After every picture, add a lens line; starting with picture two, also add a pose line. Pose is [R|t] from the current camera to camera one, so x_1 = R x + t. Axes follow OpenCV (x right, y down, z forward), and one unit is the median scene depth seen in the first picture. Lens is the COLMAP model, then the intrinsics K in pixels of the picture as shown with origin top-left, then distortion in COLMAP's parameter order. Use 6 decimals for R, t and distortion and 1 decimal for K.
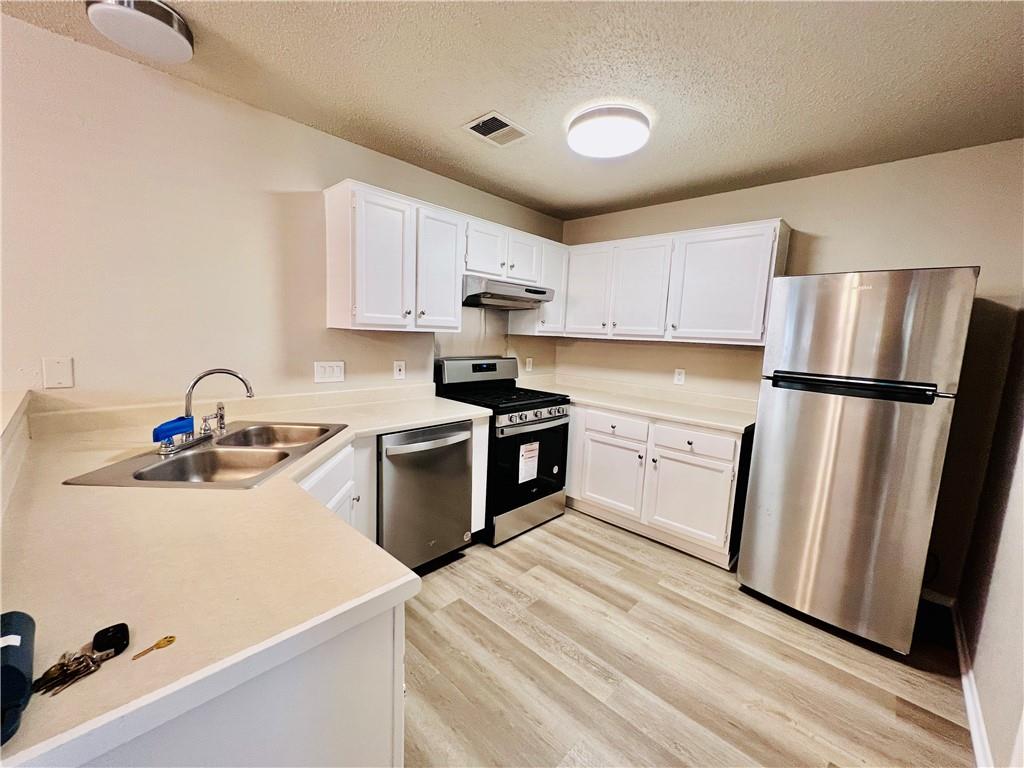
lens RADIAL K [[409.6, 0, 508.0], [0, 409.6, 383.5], [0, 0, 1]] dist [-0.001899, 0.000432]
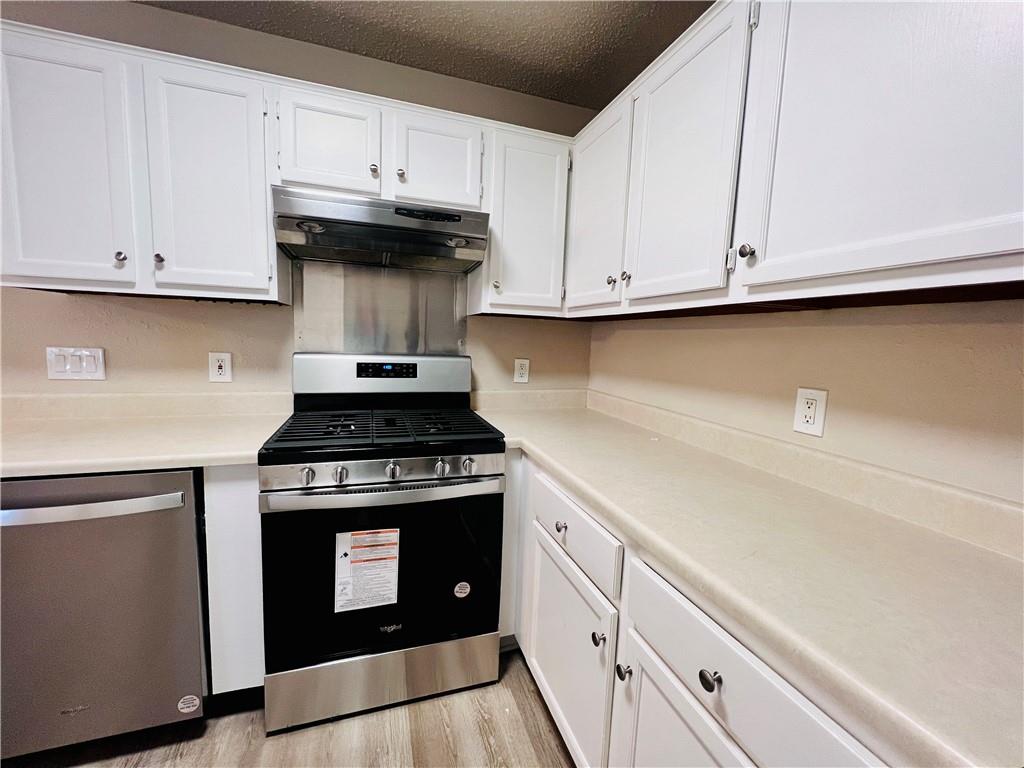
lens RADIAL K [[409.8, 0, 509.3], [0, 409.8, 383.2], [0, 0, 1]] dist [-0.002073, 0.000293]
pose [[0.883929, 0.042194, -0.465714, 0.392641], [-0.059060, 0.998019, -0.021676, -0.020032], [0.463877, 0.046665, 0.884670, 0.631741]]
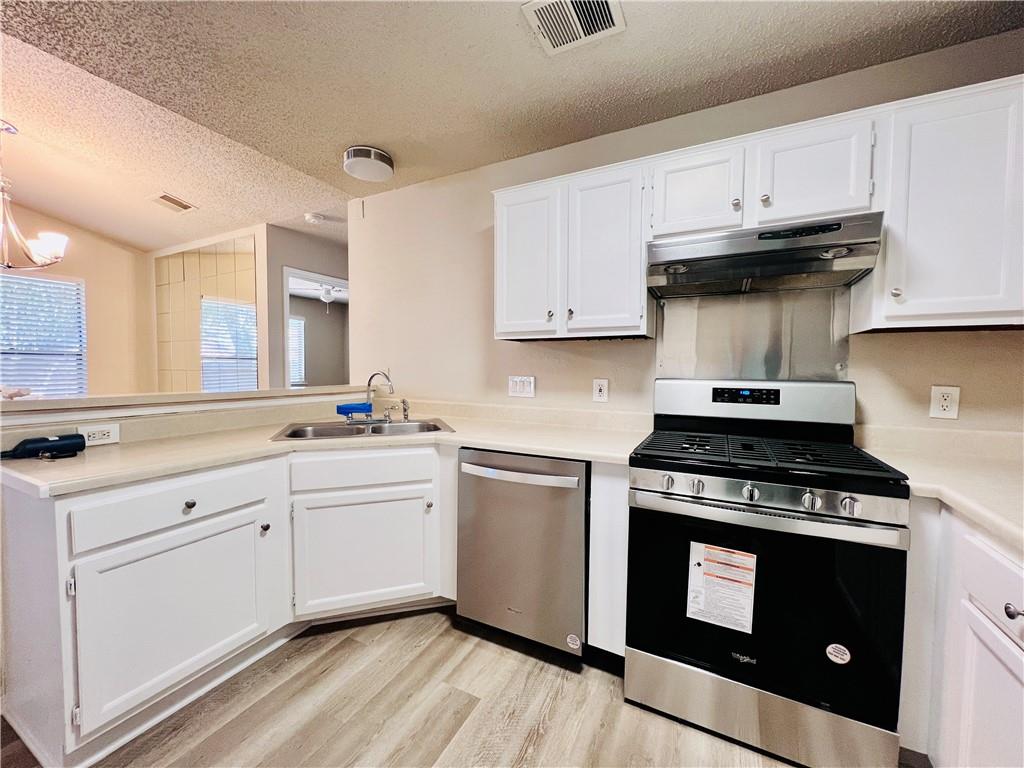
lens RADIAL K [[409.6, 0, 508.0], [0, 409.6, 383.5], [0, 0, 1]] dist [-0.001899, 0.000432]
pose [[0.279104, 0.002506, -0.960258, 0.428759], [-0.114416, 0.992960, -0.030664, -0.001075], [0.953420, 0.118427, 0.277426, 0.584766]]
